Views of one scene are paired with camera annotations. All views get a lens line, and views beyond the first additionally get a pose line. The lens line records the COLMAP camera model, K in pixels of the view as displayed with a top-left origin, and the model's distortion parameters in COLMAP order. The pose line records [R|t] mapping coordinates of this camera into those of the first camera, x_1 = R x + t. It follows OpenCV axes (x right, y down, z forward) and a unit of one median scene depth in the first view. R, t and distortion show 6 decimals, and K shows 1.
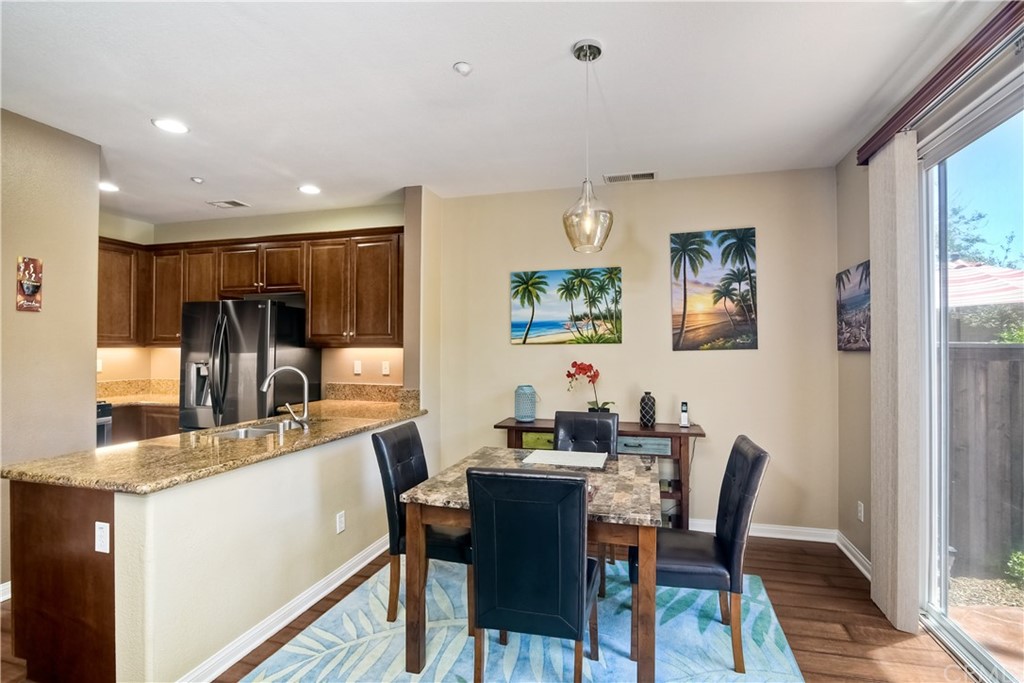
lens RADIAL K [[487.2, 0, 523.0], [0, 487.2, 342.4], [0, 0, 1]] dist [-0.015476, -0.000956]
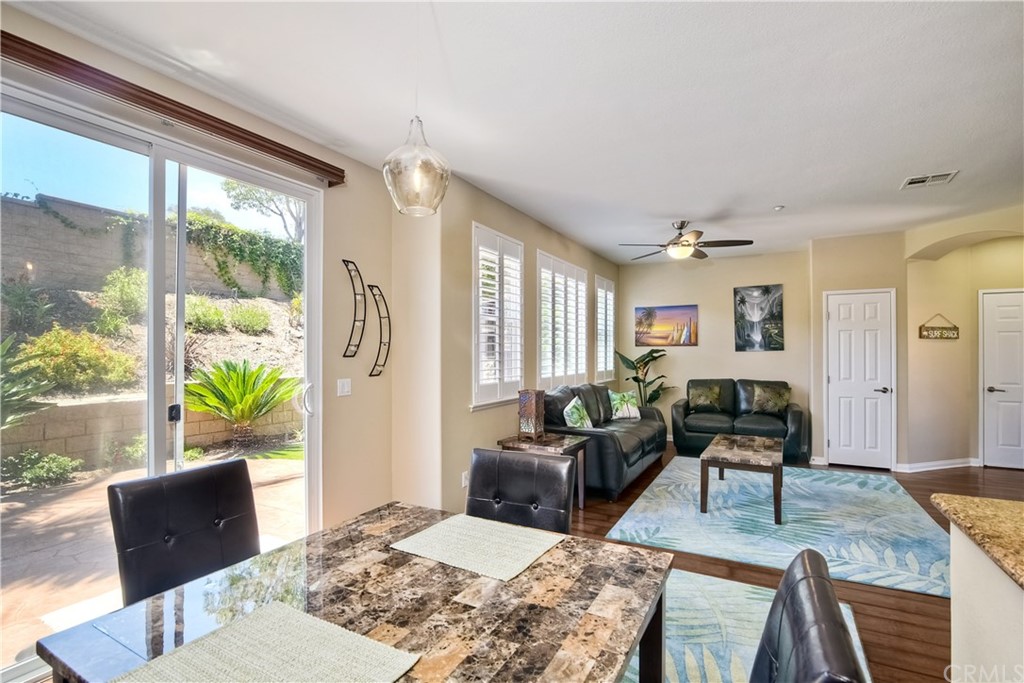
lens RADIAL K [[474.3, 0, 509.7], [0, 474.3, 347.6], [0, 0, 1]] dist [-0.025781, 0.003125]
pose [[-0.970303, -0.000431, 0.241892, -0.099692], [-0.004848, 0.999832, -0.017663, 0.019196], [-0.241844, -0.018311, -0.970142, 0.900988]]
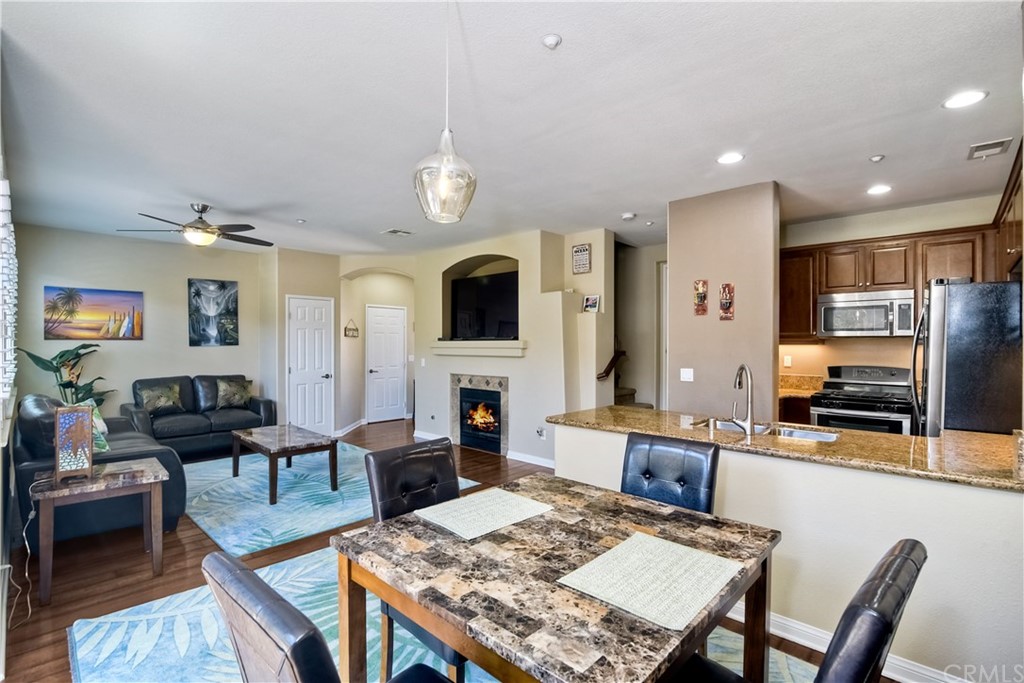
lens RADIAL K [[474.3, 0, 514.9], [0, 474.3, 343.1], [0, 0, 1]] dist [-0.025781, 0.003125]
pose [[-0.476094, -0.003832, -0.879386, 0.402940], [0.007754, 0.999933, -0.008556, 0.010014], [0.879360, -0.010892, -0.476032, 0.784598]]
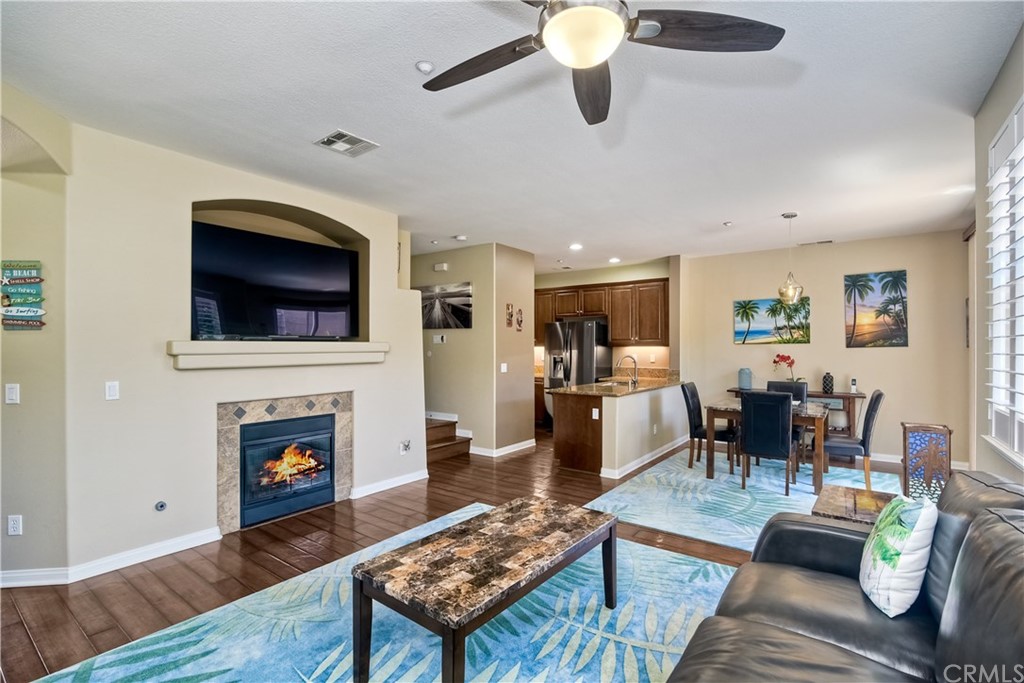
lens RADIAL K [[474.3, 0, 510.0], [0, 474.3, 347.7], [0, 0, 1]] dist [-0.025781, 0.003125]
pose [[0.929632, -0.001744, -0.368486, -0.151492], [0.006053, 0.999926, 0.010538, -0.006091], [0.368440, -0.012026, 0.929574, -0.829174]]
